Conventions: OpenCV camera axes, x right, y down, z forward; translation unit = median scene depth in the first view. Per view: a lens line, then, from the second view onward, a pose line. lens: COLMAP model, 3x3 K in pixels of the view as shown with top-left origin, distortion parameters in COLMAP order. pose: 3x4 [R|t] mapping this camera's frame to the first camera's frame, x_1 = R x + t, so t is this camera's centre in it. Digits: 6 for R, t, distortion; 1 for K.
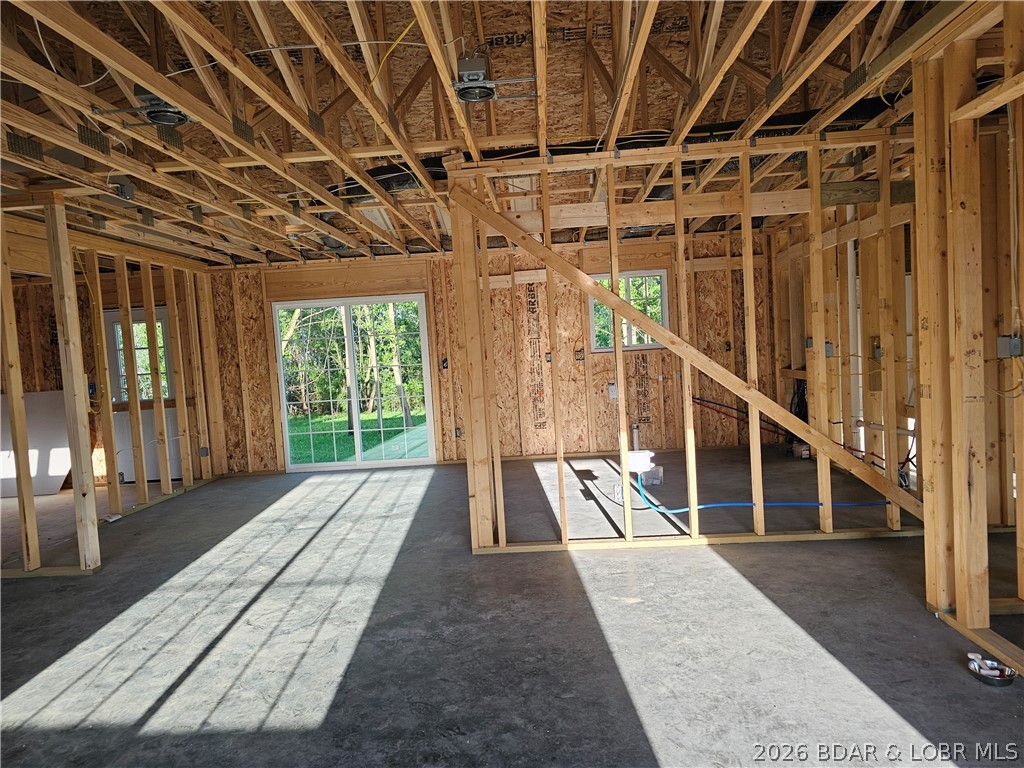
lens RADIAL K [[677.7, 0, 514.5], [0, 677.7, 389.7], [0, 0, 1]] dist [0.069925, -0.056706]
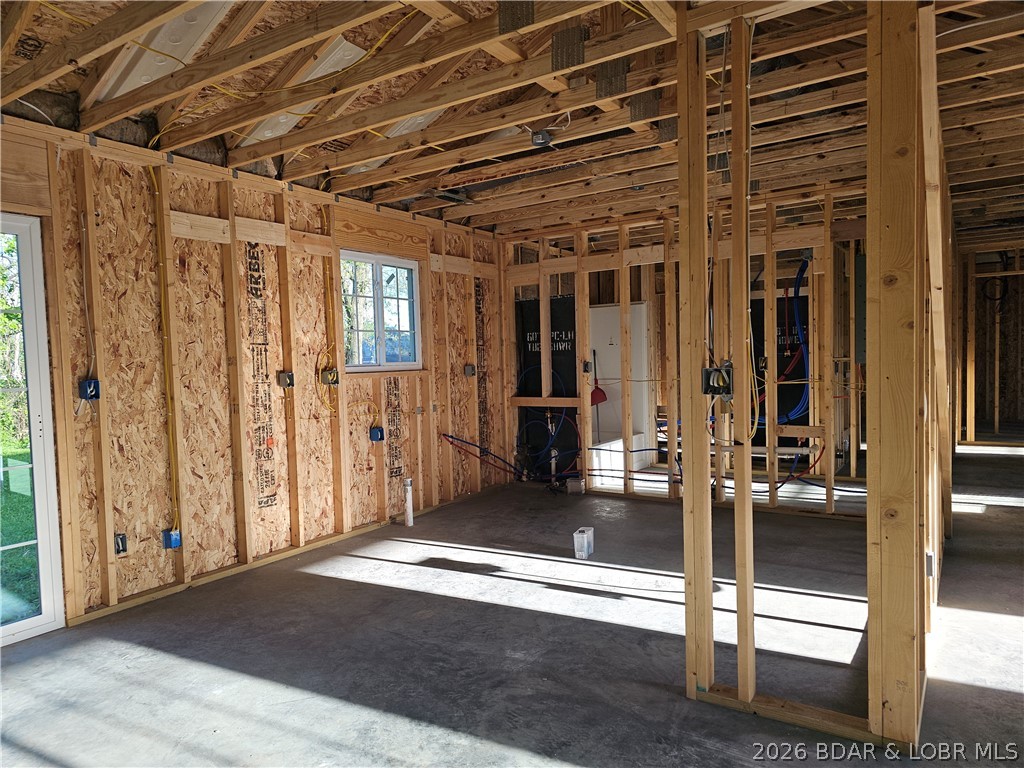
lens RADIAL K [[677.7, 0, 514.5], [0, 677.7, 389.7], [0, 0, 1]] dist [0.069925, -0.056706]
pose [[0.514340, 0.007530, 0.857553, -0.631312], [0.053234, 0.997753, -0.040690, -0.008524], [-0.855932, 0.066579, 0.512784, 0.989132]]
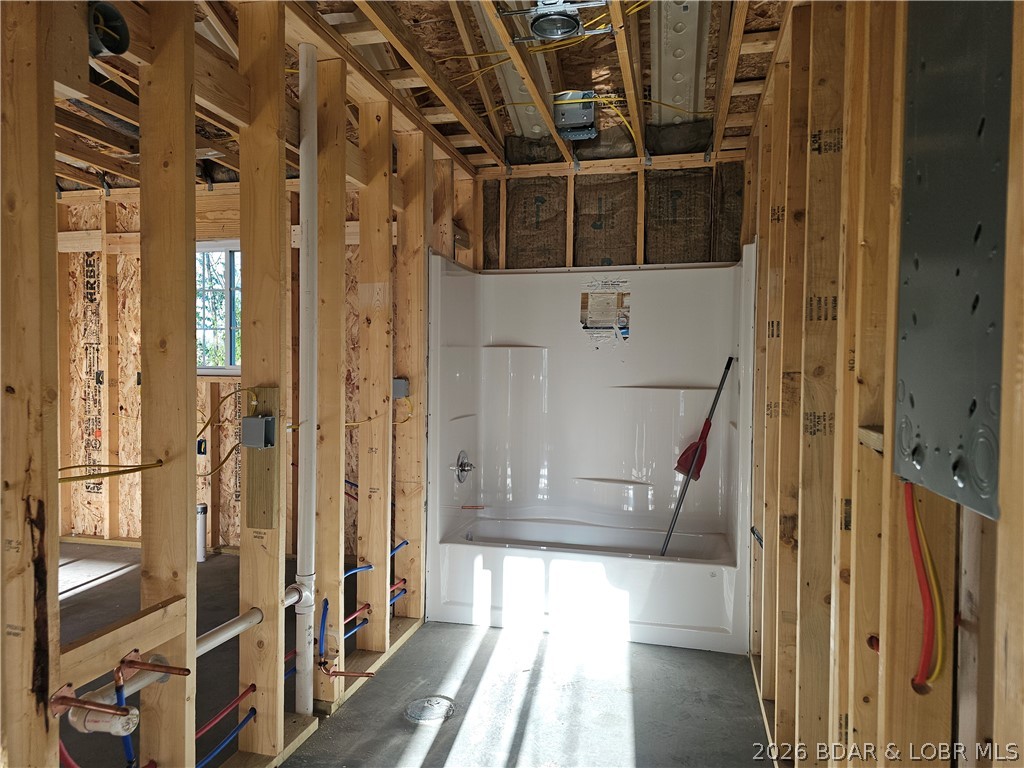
lens RADIAL K [[677.7, 0, 514.5], [0, 677.7, 389.7], [0, 0, 1]] dist [0.069925, -0.056706]
pose [[0.980519, 0.073874, -0.182003, 0.954615], [-0.079053, 0.996642, -0.021357, -0.094861], [0.179814, 0.035328, 0.983066, 0.847851]]
